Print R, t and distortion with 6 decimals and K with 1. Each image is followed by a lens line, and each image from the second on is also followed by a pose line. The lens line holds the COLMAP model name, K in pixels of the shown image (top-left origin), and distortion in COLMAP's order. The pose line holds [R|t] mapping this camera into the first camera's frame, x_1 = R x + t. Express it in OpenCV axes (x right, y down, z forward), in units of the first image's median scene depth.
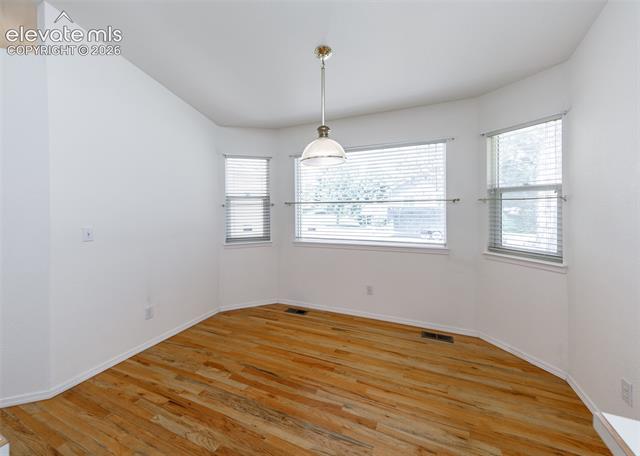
lens RADIAL K [[247.3, 0, 288.1], [0, 247.3, 210.8], [0, 0, 1]] dist [0.002249, -0.000868]
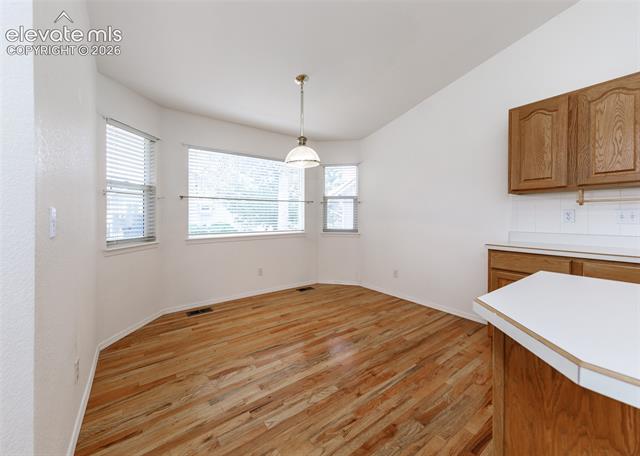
lens RADIAL K [[235.4, 0, 293.7], [0, 235.4, 220.1], [0, 0, 1]] dist [0.012011, -0.002980]
pose [[0.533182, -0.007376, 0.845968, -0.718440], [-0.001732, 0.999950, 0.009810, 0.063337], [-0.845999, -0.006696, 0.533143, 0.290204]]
